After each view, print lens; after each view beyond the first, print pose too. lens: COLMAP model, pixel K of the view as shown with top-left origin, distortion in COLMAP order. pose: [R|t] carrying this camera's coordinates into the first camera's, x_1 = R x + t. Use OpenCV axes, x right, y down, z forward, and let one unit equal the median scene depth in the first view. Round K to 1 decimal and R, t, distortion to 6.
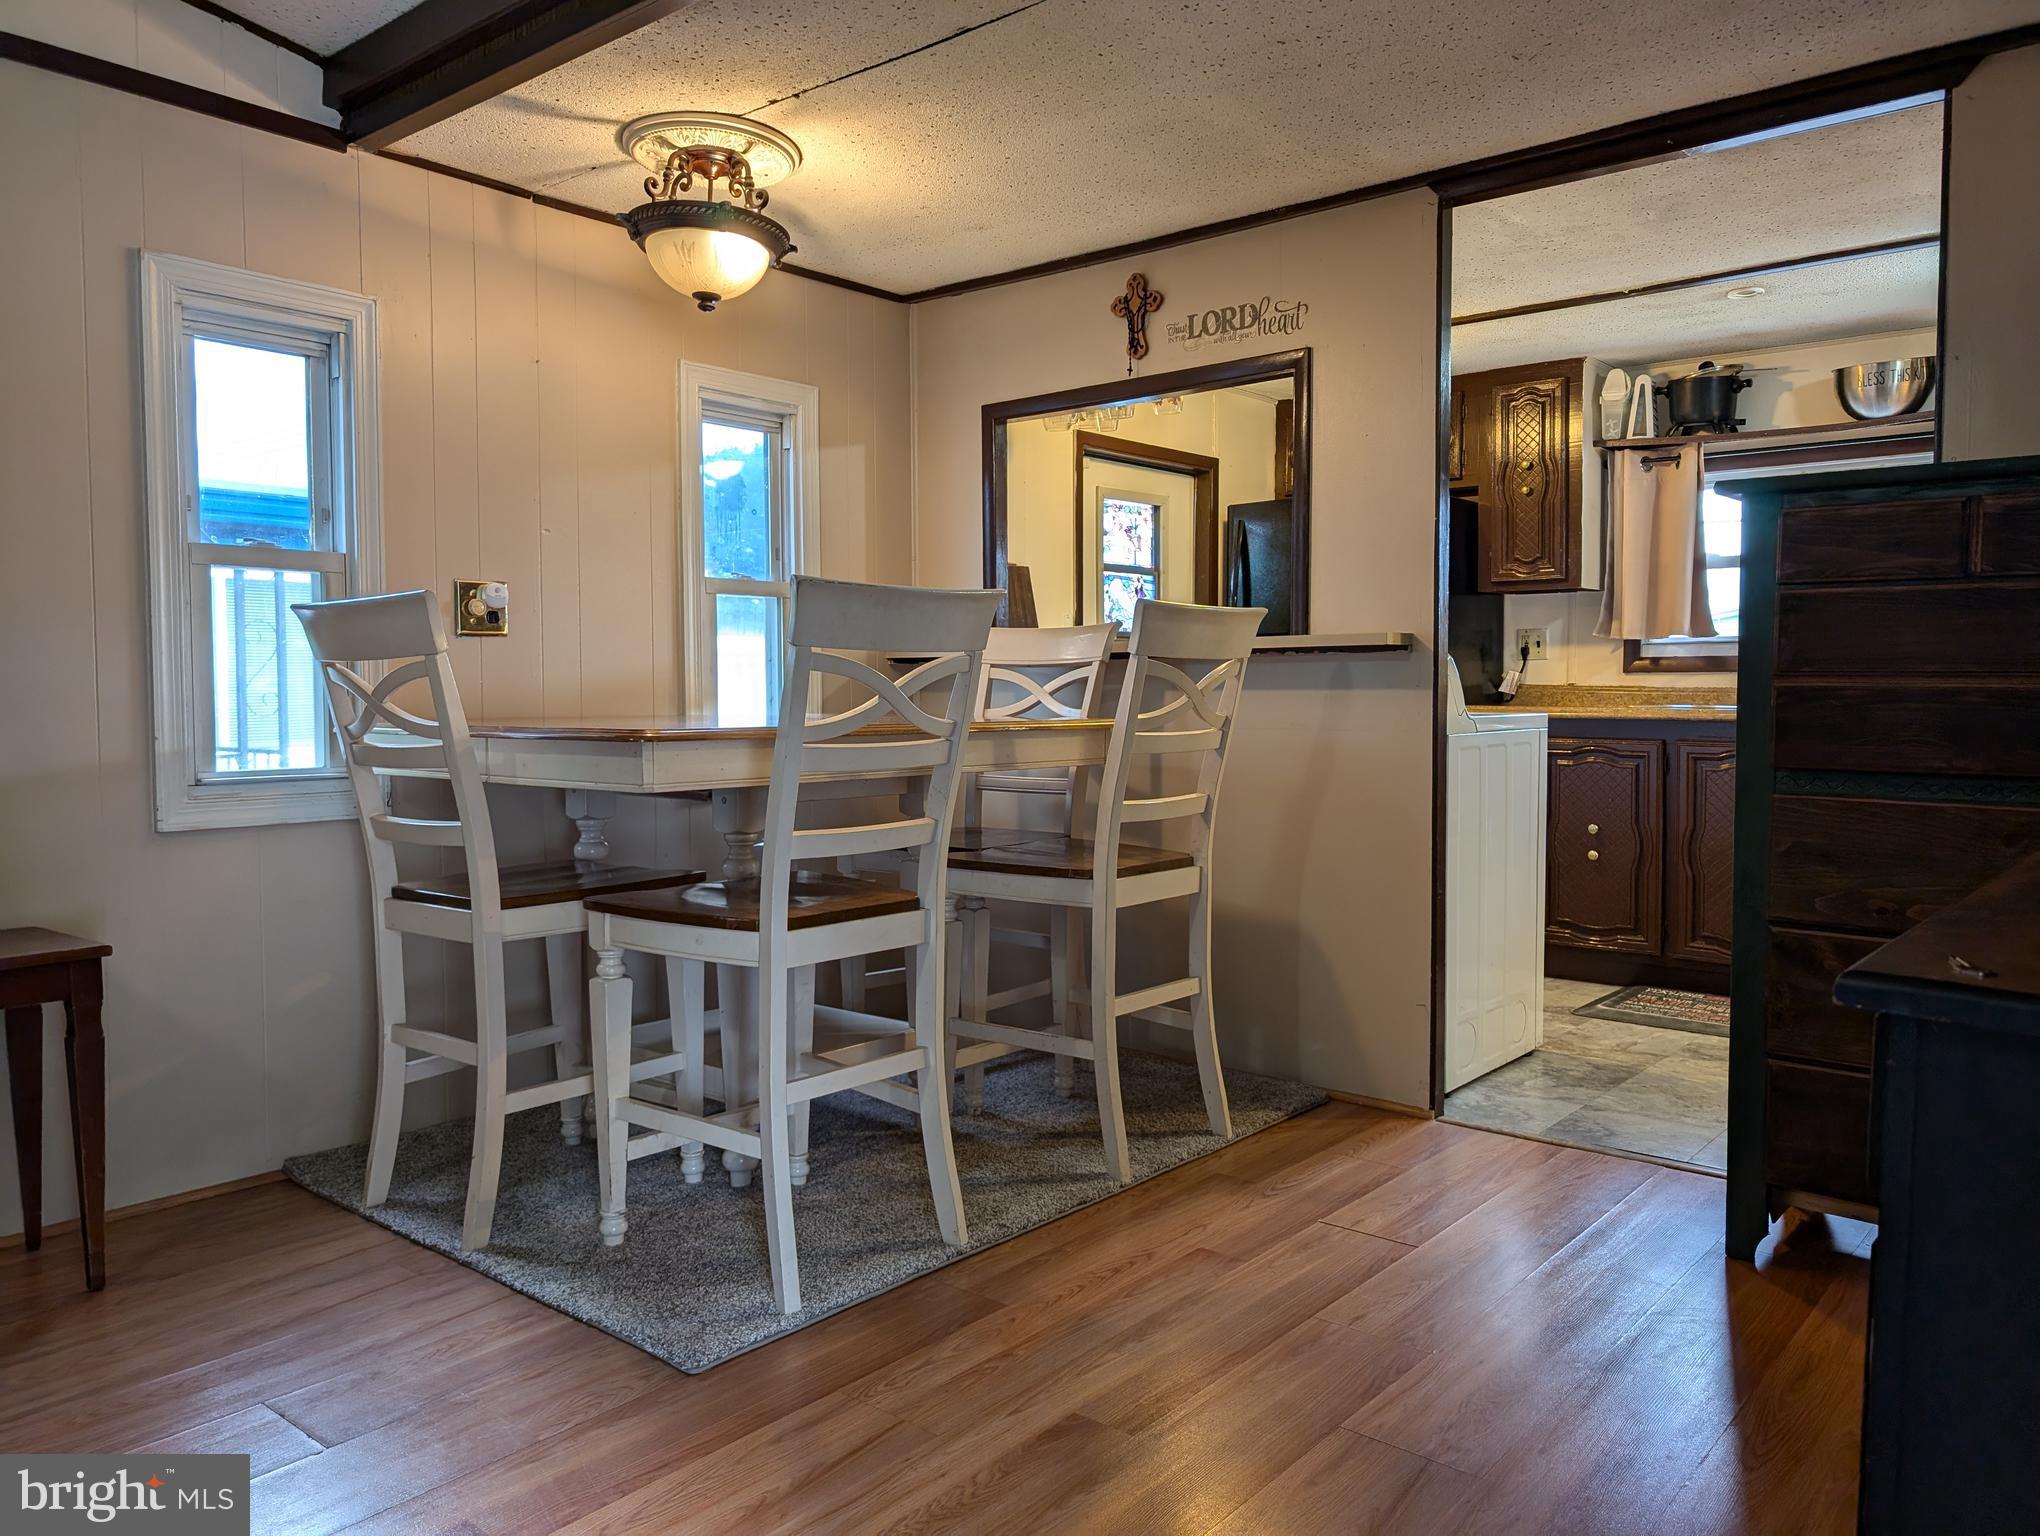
lens RADIAL K [[1468.5, 0, 1035.9], [0, 1468.5, 760.5], [0, 0, 1]] dist [0.010168, -0.011850]
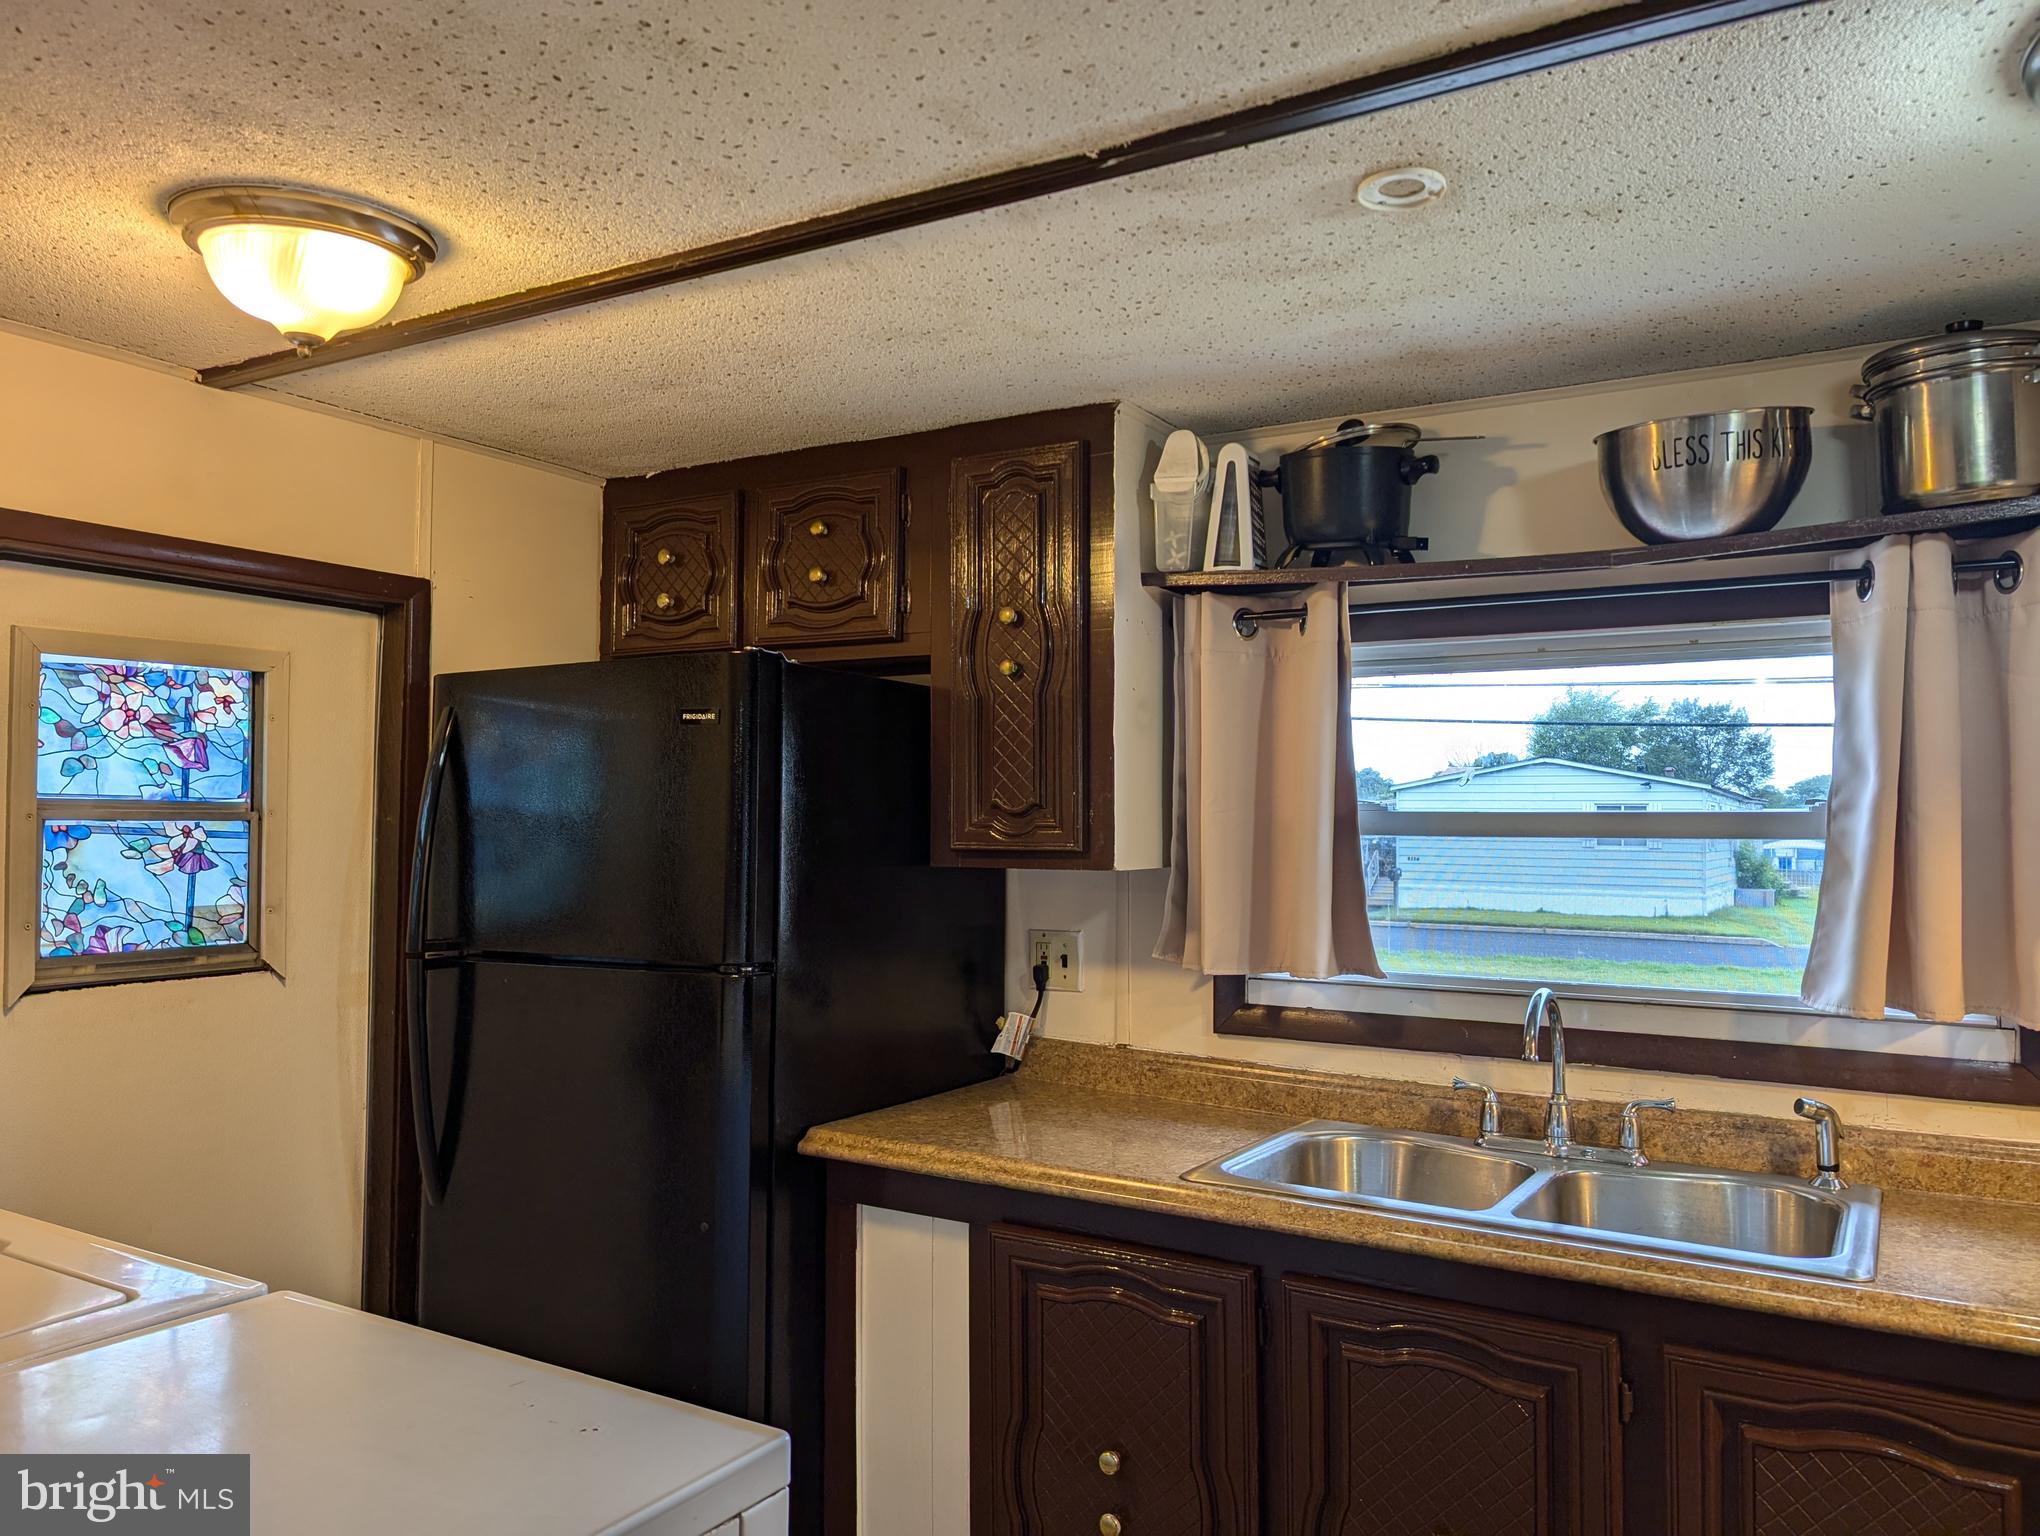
lens RADIAL K [[1468.5, 0, 1041.9], [0, 1468.5, 768.5], [0, 0, 1]] dist [0.010168, -0.011850]
pose [[0.986087, 0.019360, 0.165097, 0.269716], [-0.003569, 0.995432, -0.095411, -0.106109], [-0.166190, 0.093495, 0.981652, 0.535019]]
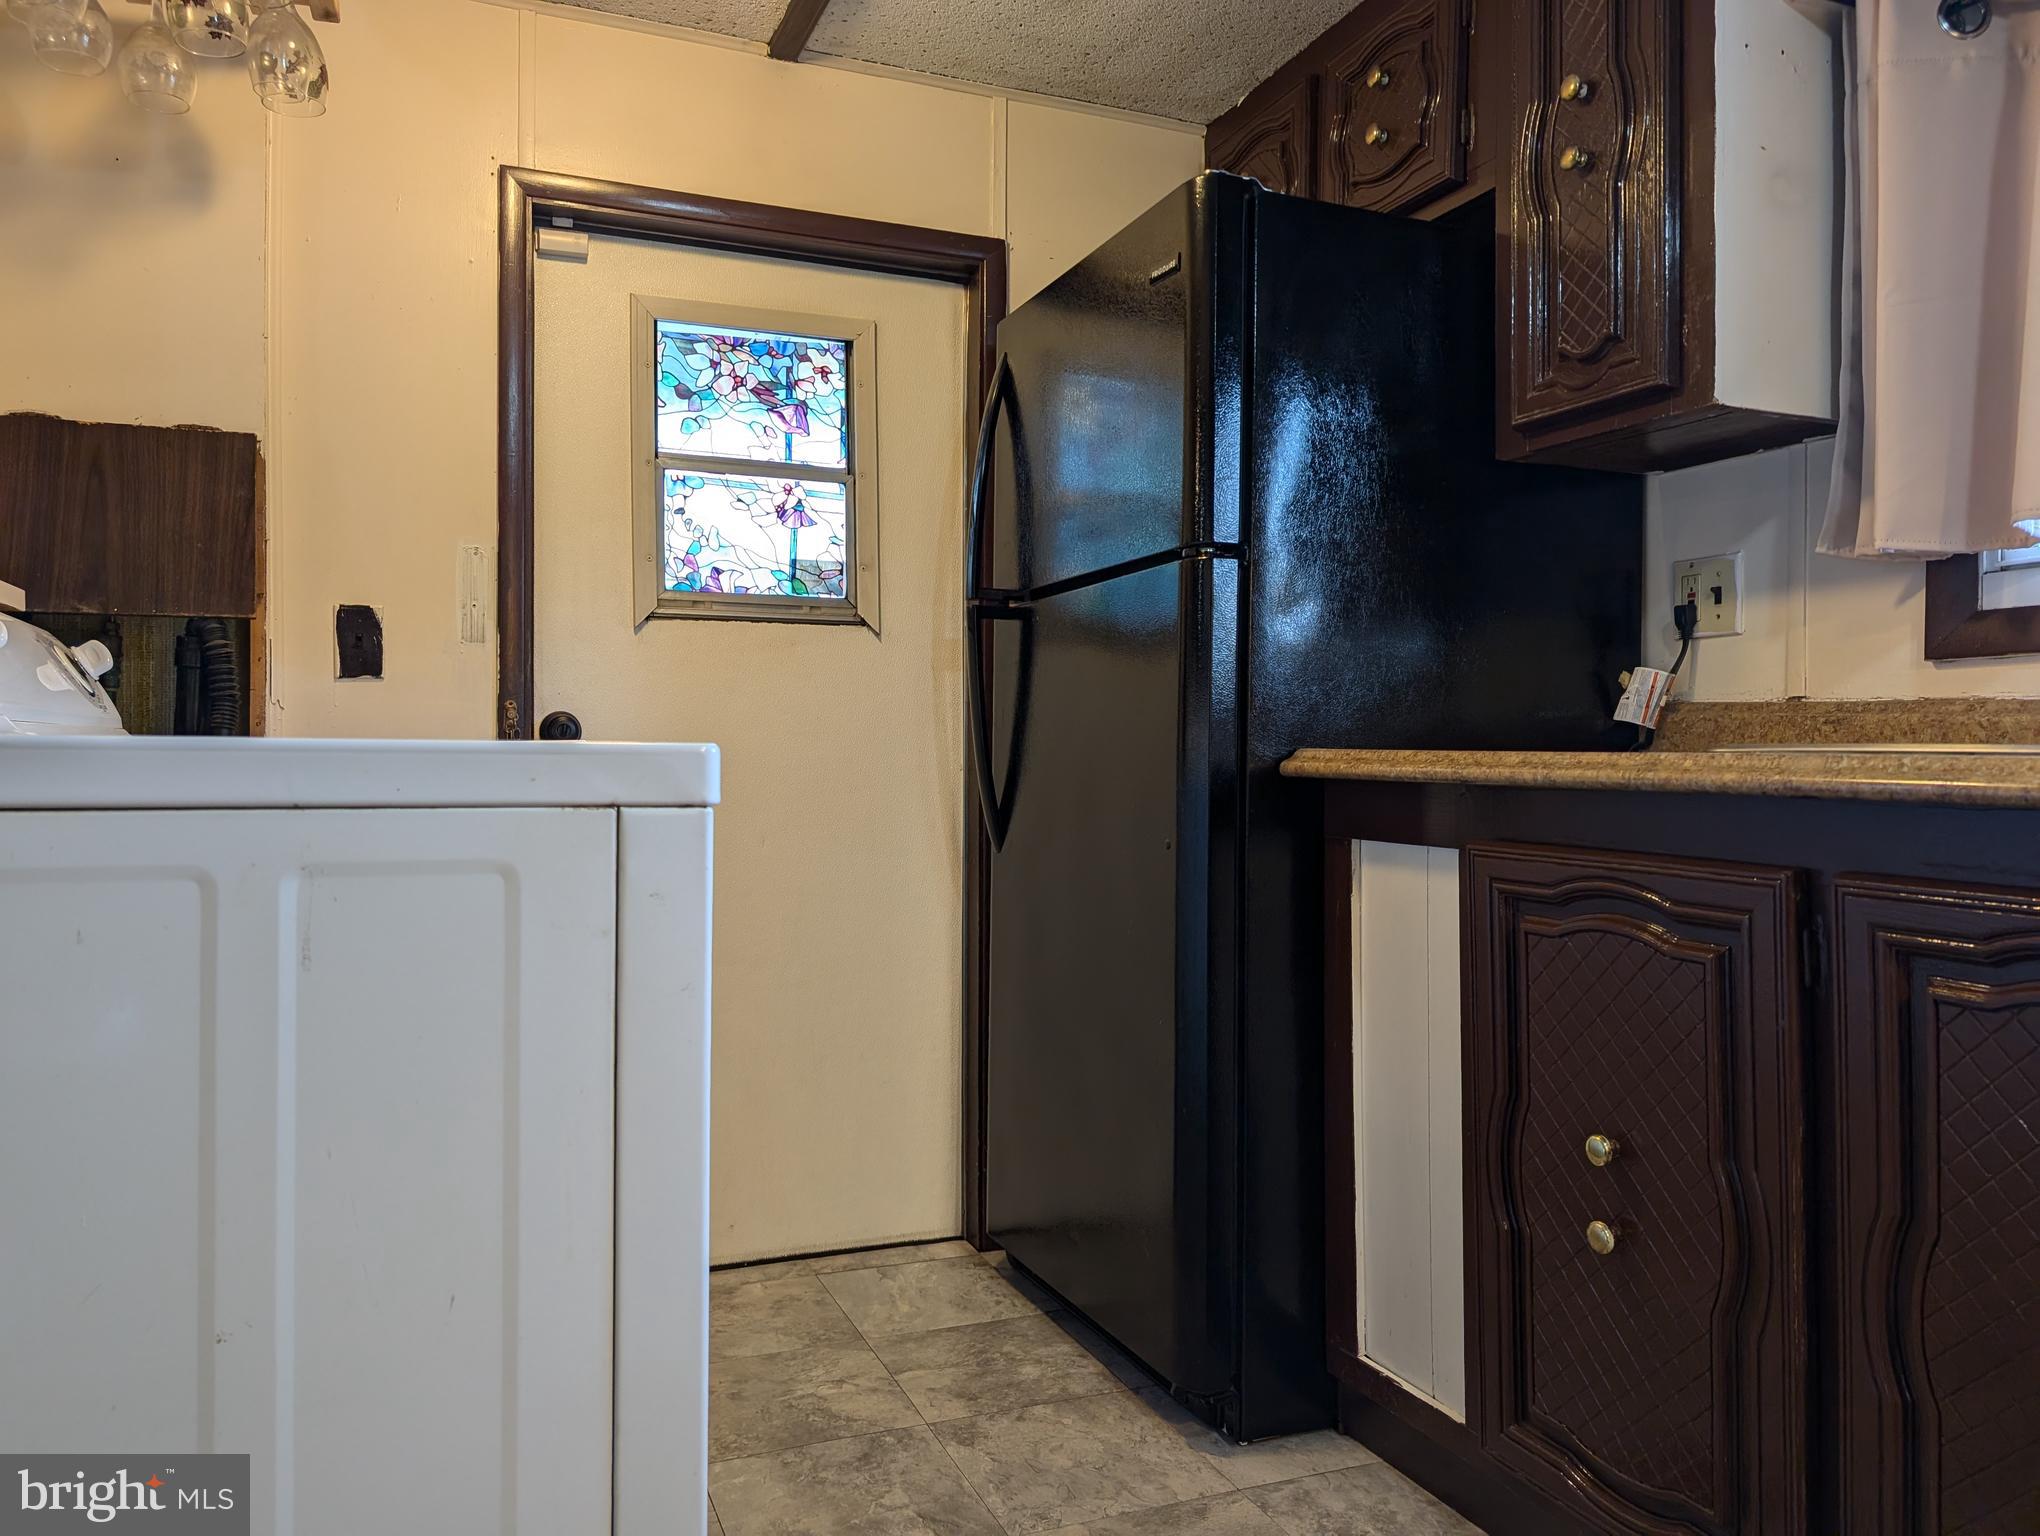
lens RADIAL K [[1468.5, 0, 1010.5], [0, 1468.5, 765.2], [0, 0, 1]] dist [0.010168, -0.011850]
pose [[0.888352, 0.016804, -0.458855, 0.386095], [-0.036924, 0.998708, -0.034912, -0.016728], [0.457676, 0.047957, 0.887825, 0.632835]]
